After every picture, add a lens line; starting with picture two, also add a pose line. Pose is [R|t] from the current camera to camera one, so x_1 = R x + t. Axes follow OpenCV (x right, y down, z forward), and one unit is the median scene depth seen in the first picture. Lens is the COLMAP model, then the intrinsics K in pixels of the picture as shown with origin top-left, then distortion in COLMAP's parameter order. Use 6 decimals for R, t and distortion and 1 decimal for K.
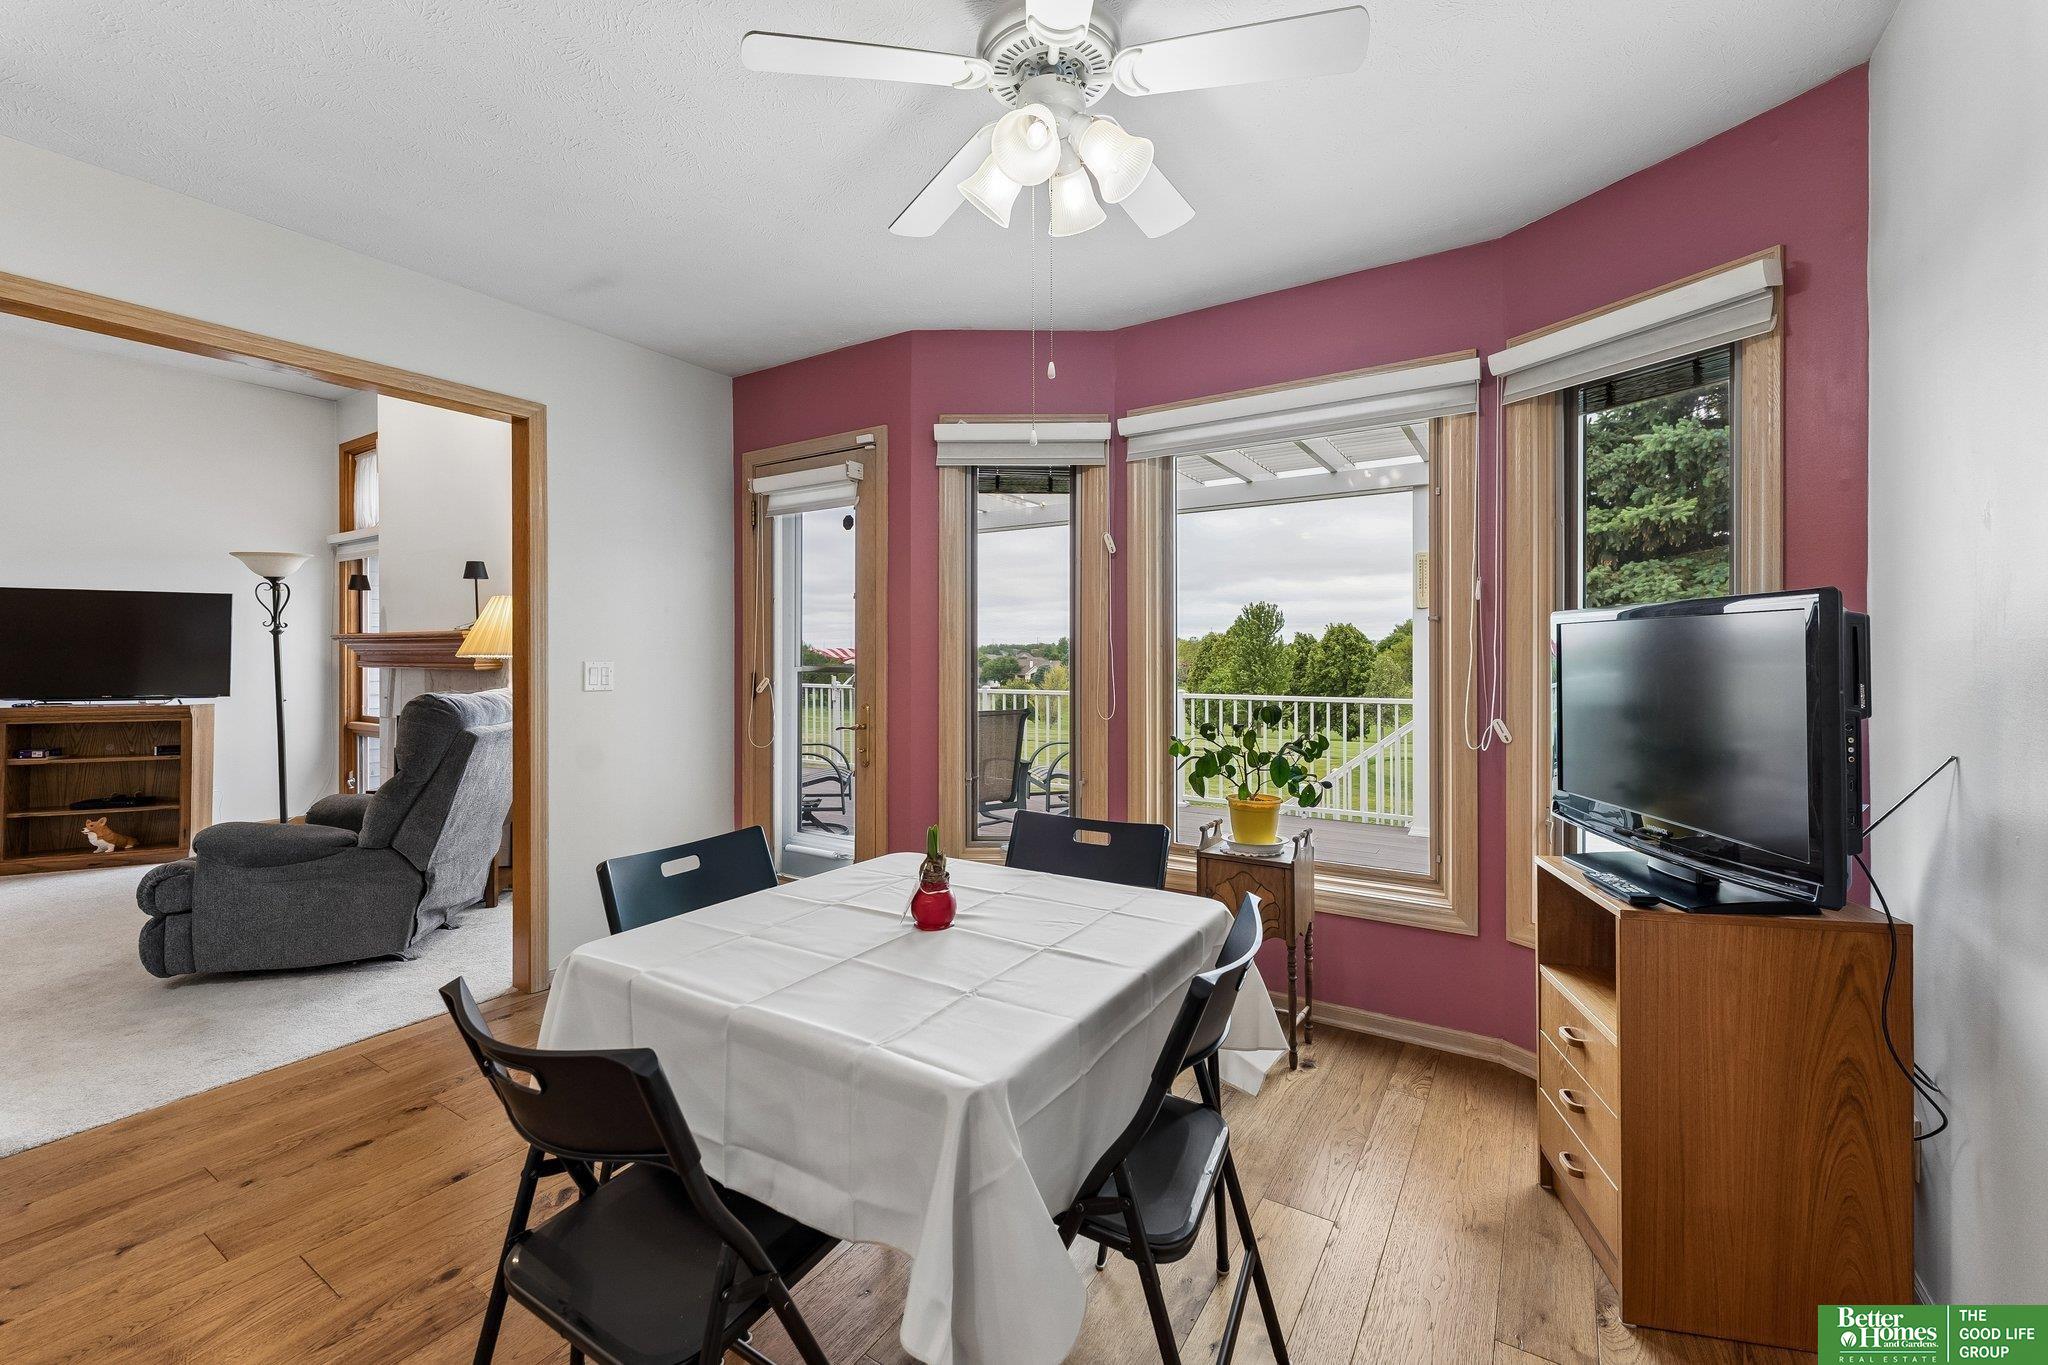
lens RADIAL K [[839.5, 0, 1018.8], [0, 839.5, 658.5], [0, 0, 1]] dist [0.000714, 0.000120]
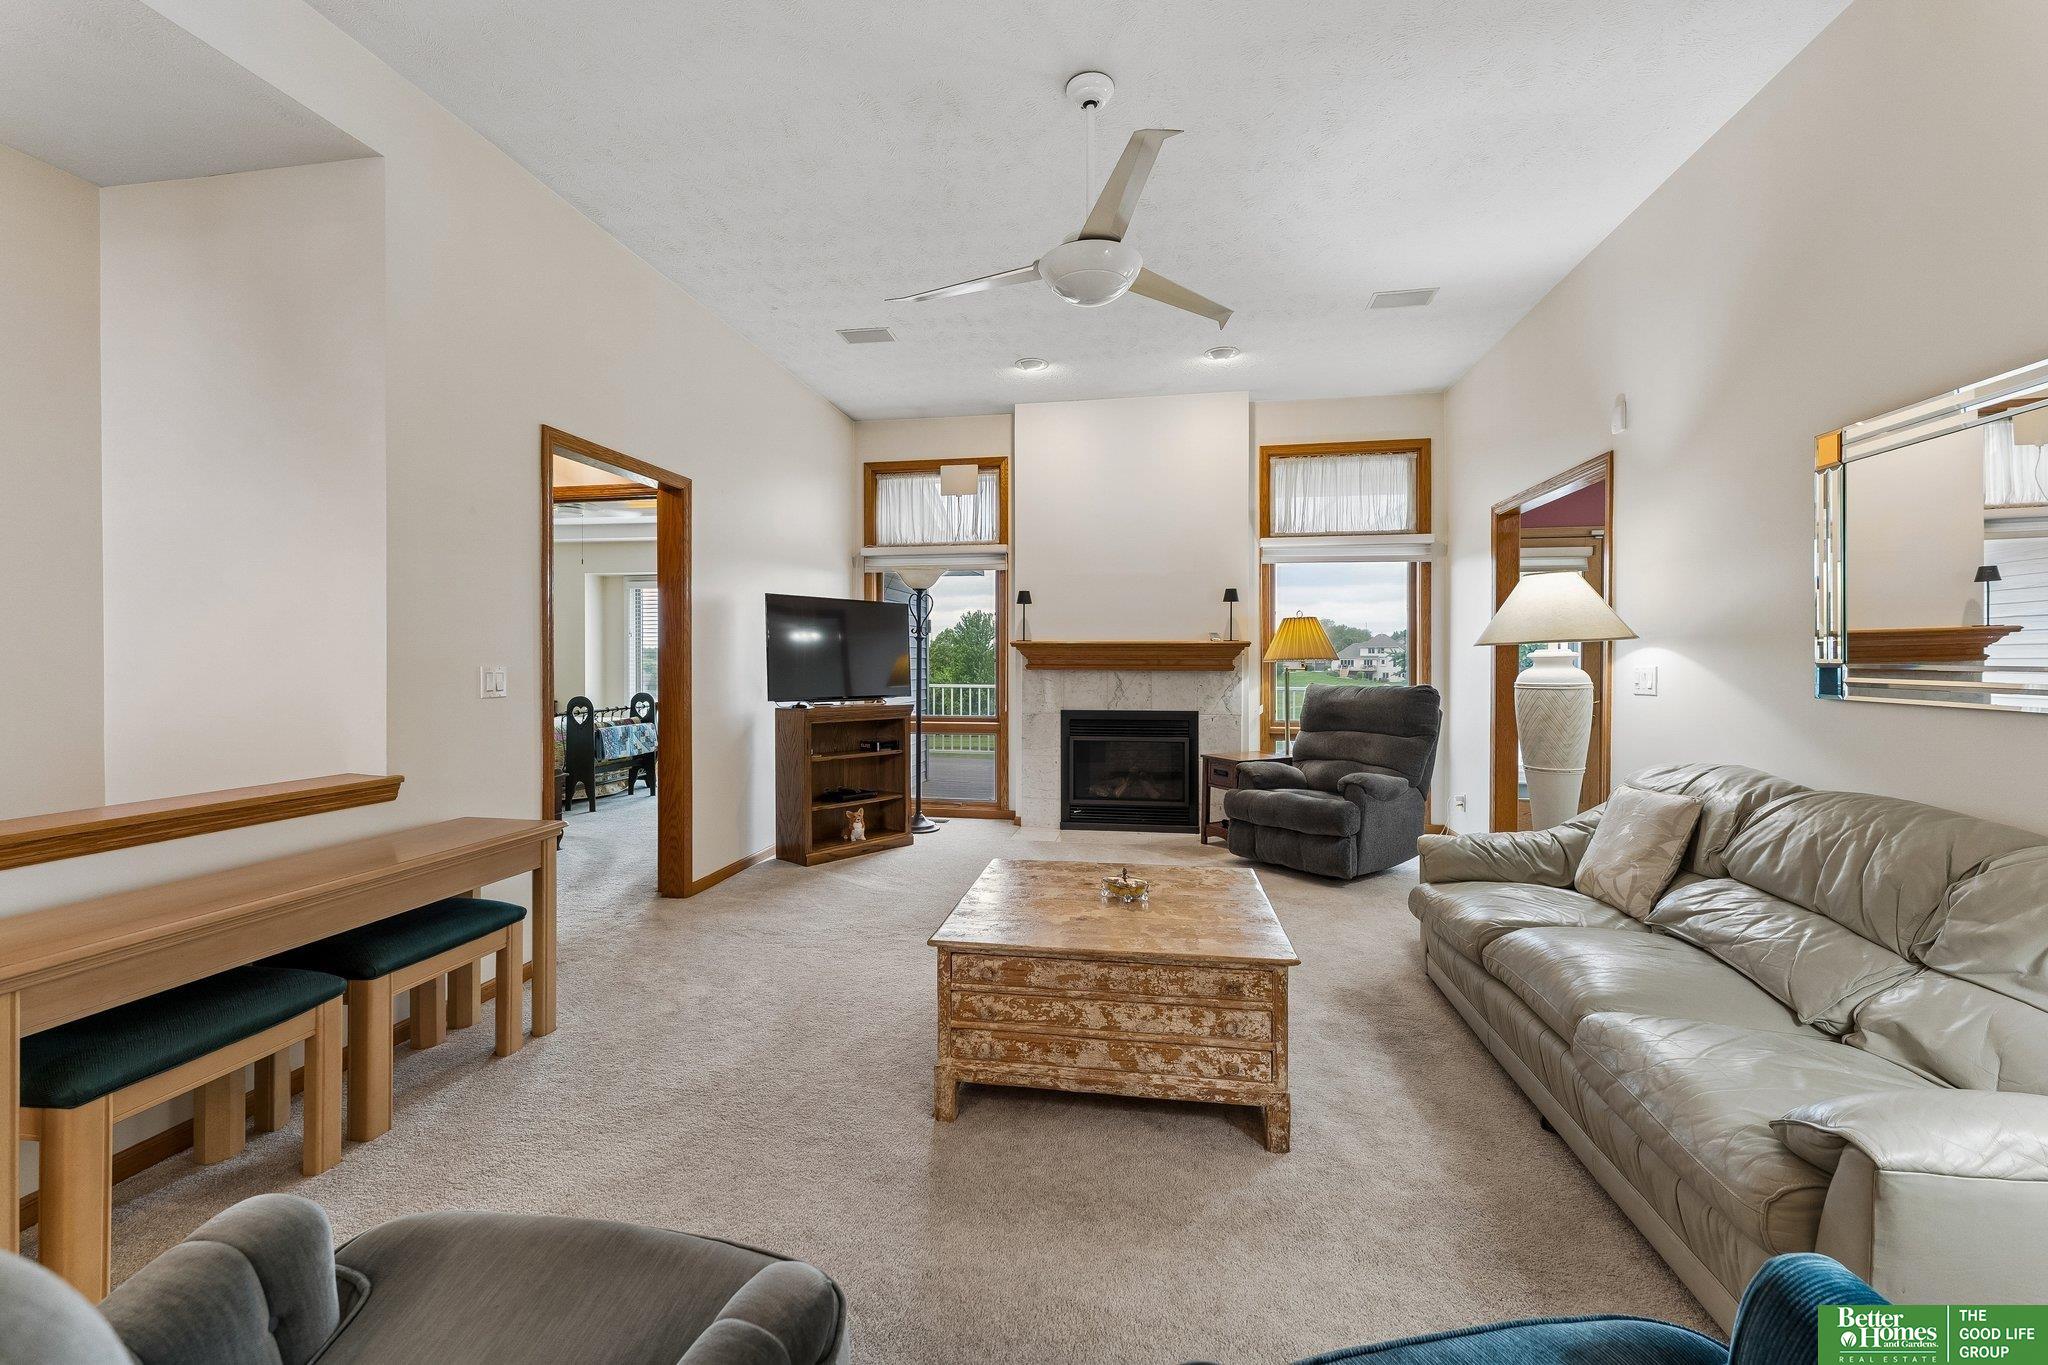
lens RADIAL K [[820.0, 0, 1027.3], [0, 820.0, 662.6], [0, 0, 1]] dist [0.000571, 0.000295]
pose [[0.921657, -0.001173, 0.388003, -1.302509], [0.001443, 0.999999, -0.000405, 0.001458], [-0.388002, 0.000933, 0.921658, -0.061176]]
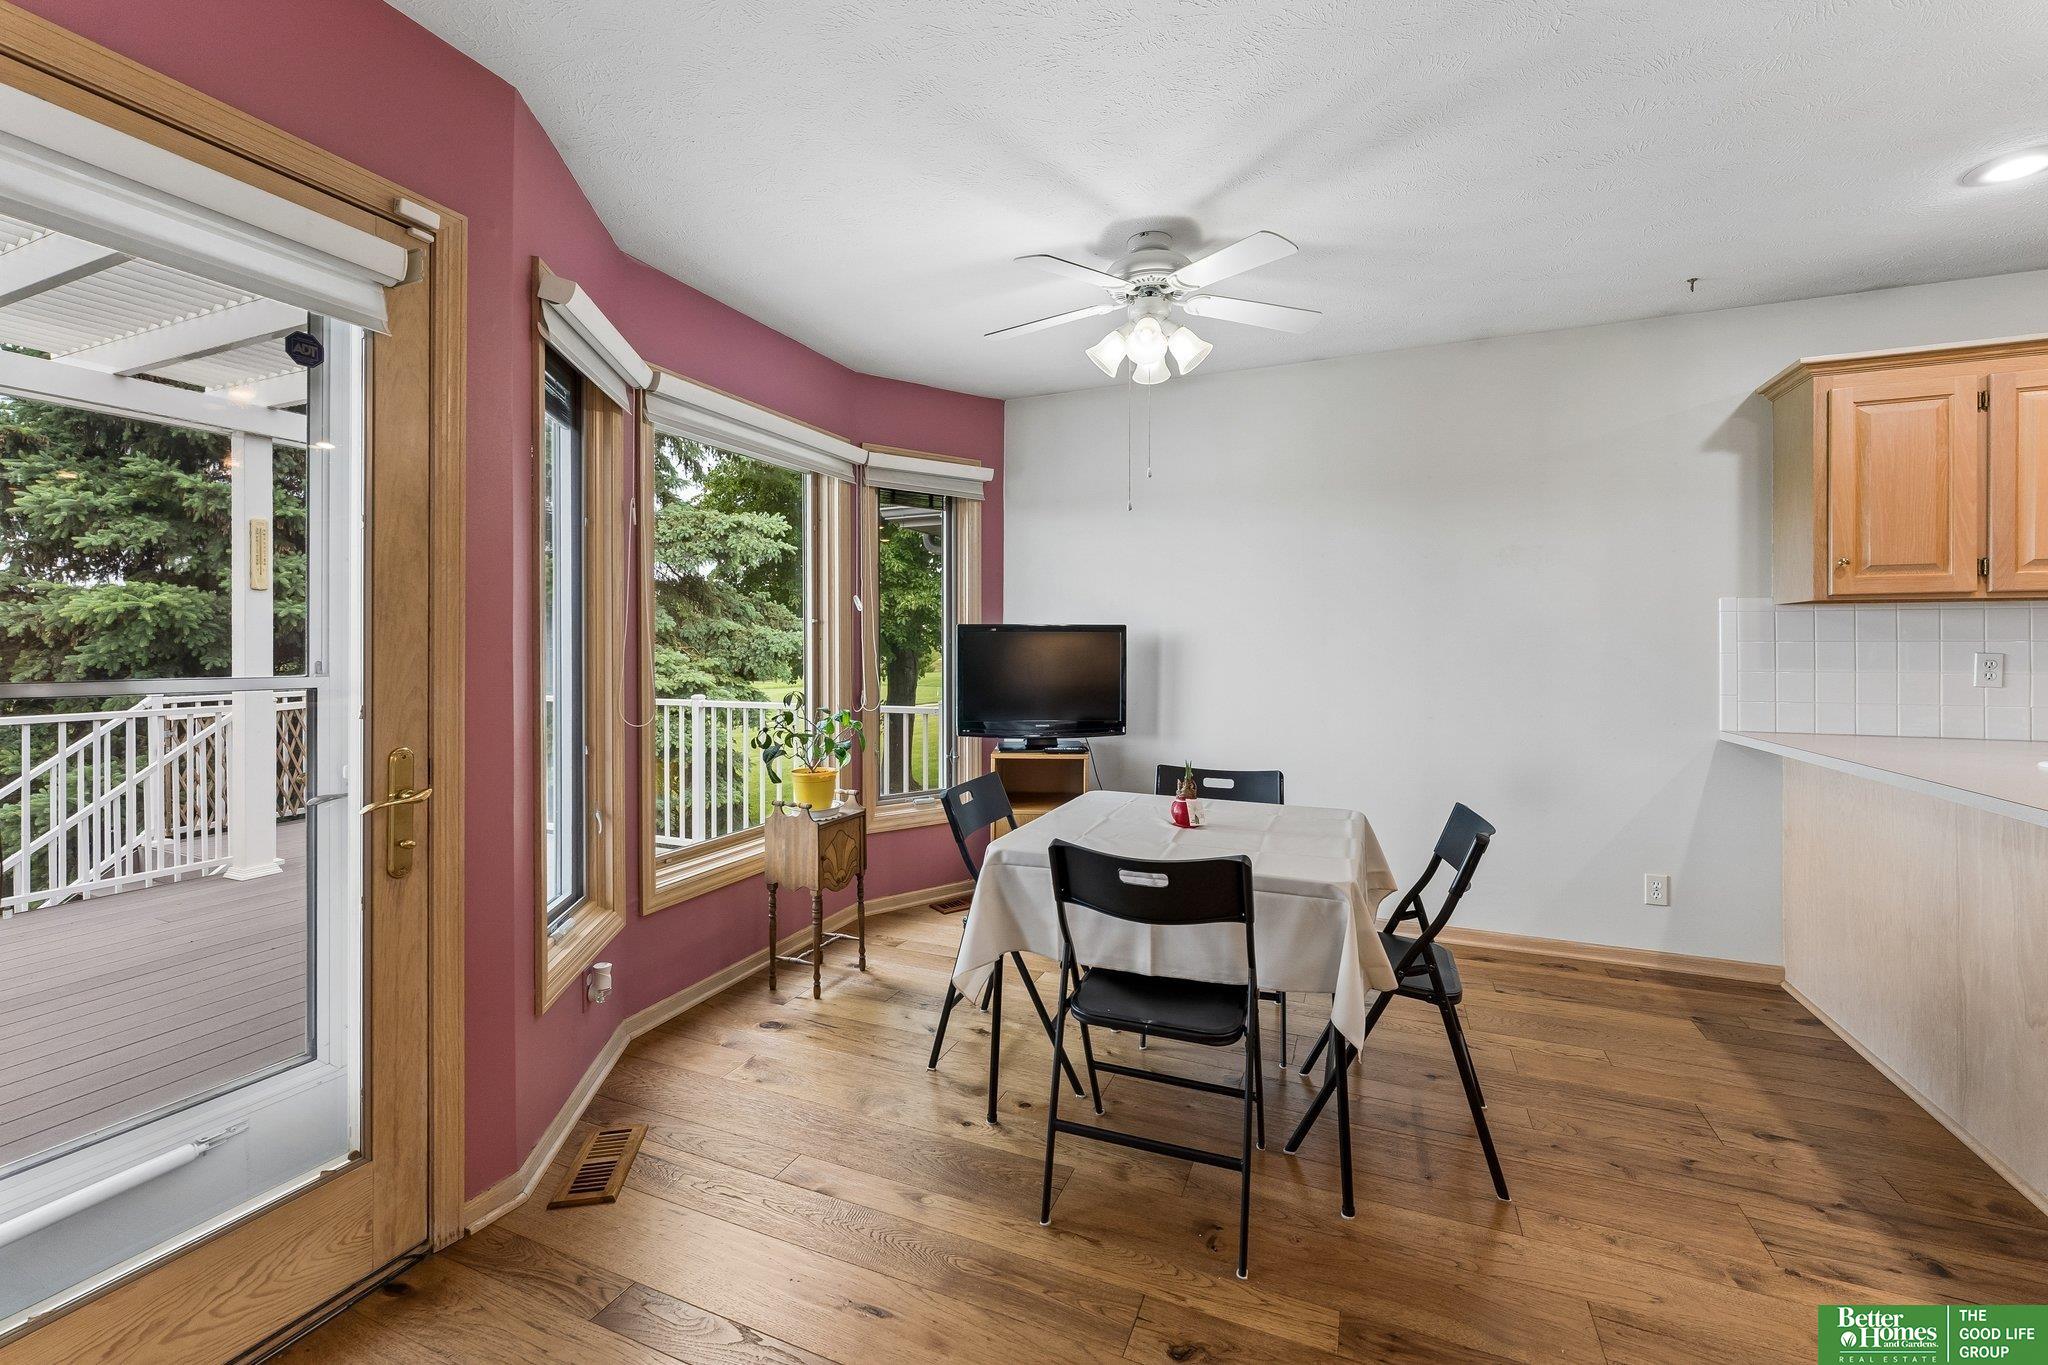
lens RADIAL K [[832.8, 0, 1018.5], [0, 832.8, 638.3], [0, 0, 1]] dist [-0.000289, 0.000164]
pose [[-0.166661, 0.009331, 0.985970, -0.491975], [0.006373, 0.999945, -0.008386, -0.005040], [-0.985994, 0.004886, -0.166711, 0.504638]]
